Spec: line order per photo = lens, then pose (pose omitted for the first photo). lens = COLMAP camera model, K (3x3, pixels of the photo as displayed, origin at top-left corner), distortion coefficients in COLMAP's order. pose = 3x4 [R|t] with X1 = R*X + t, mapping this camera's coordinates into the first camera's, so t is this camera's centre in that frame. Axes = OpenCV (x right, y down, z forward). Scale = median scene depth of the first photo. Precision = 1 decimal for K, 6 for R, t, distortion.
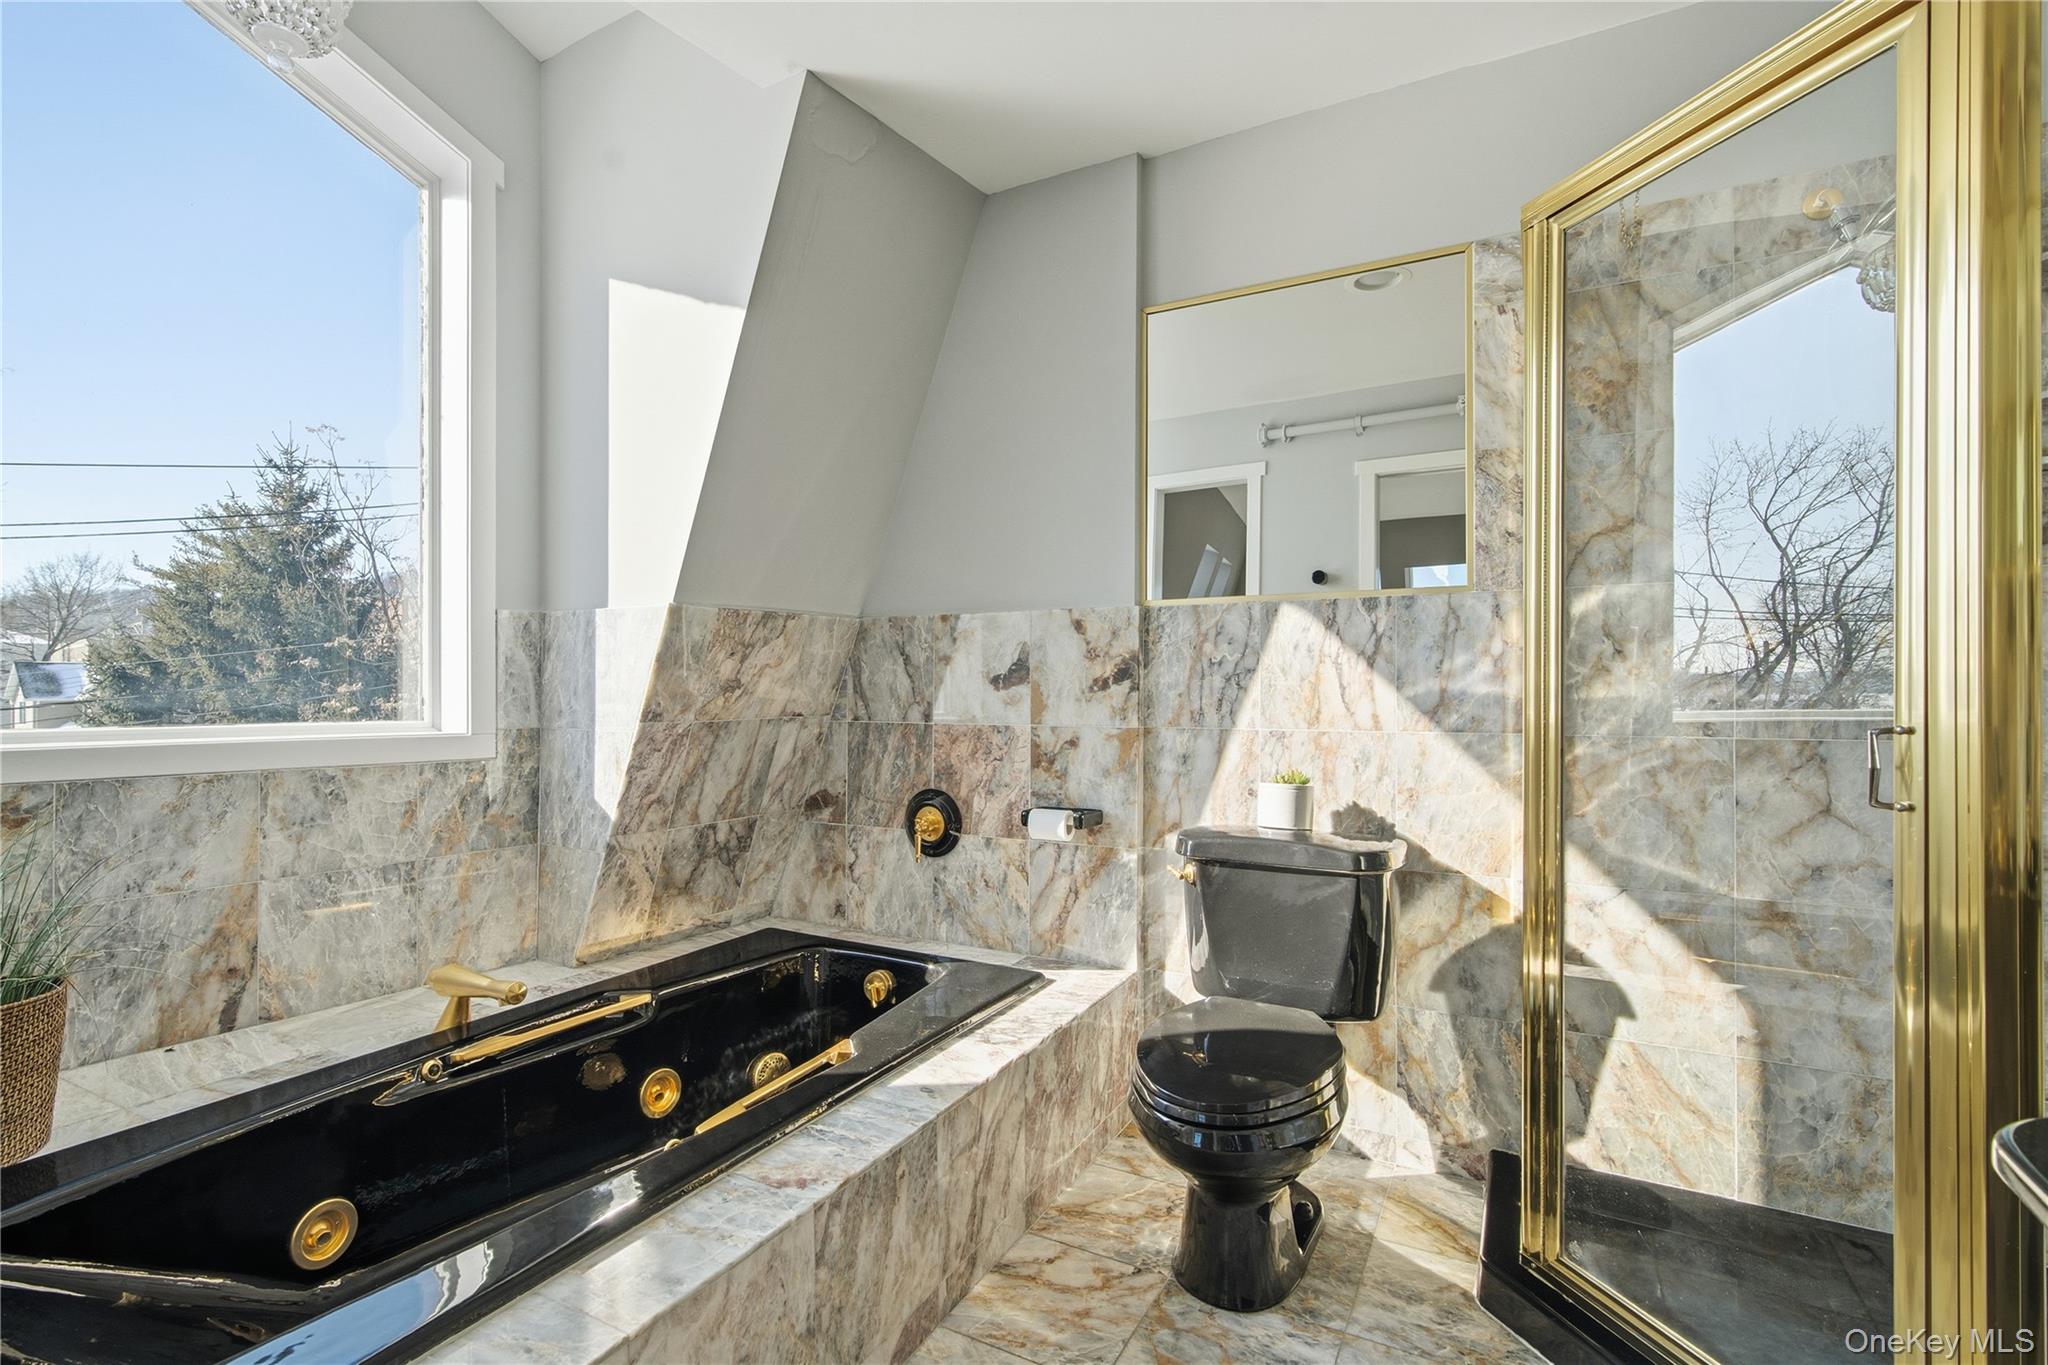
lens RADIAL K [[931.2, 0, 1033.3], [0, 931.2, 693.1], [0, 0, 1]] dist [-0.001538, 0.000045]
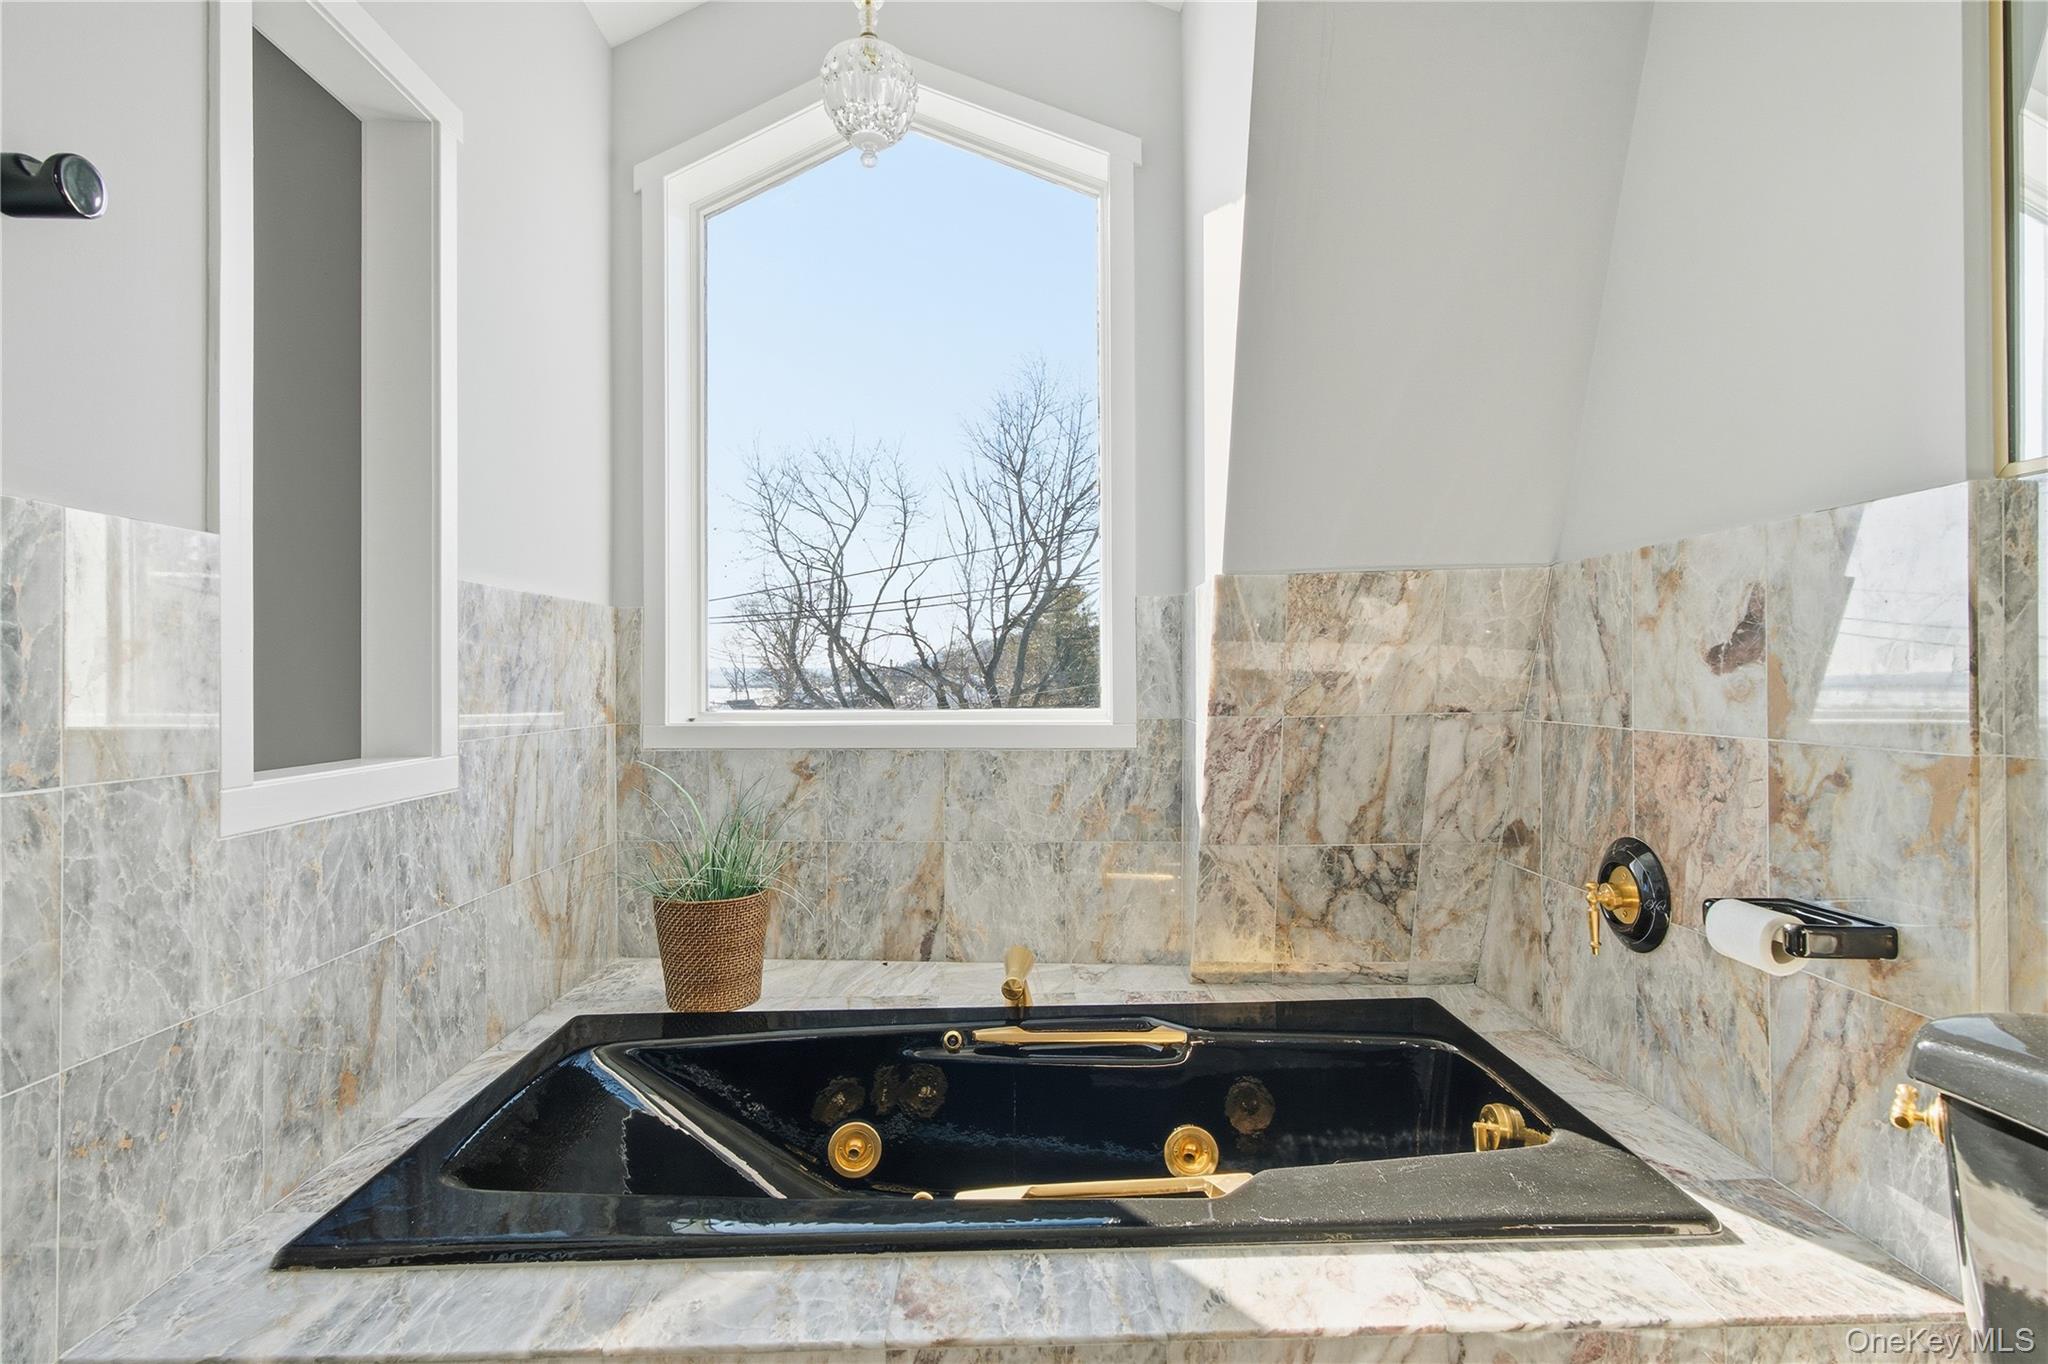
lens RADIAL K [[1033.8, 0, 1025.1], [0, 1033.8, 673.6], [0, 0, 1]] dist [-0.004033, 0.002747]
pose [[0.491566, -0.010147, -0.870781, 0.308216], [0.008964, 0.999938, -0.006592, -0.002865], [0.870794, -0.004566, 0.491626, 0.359596]]
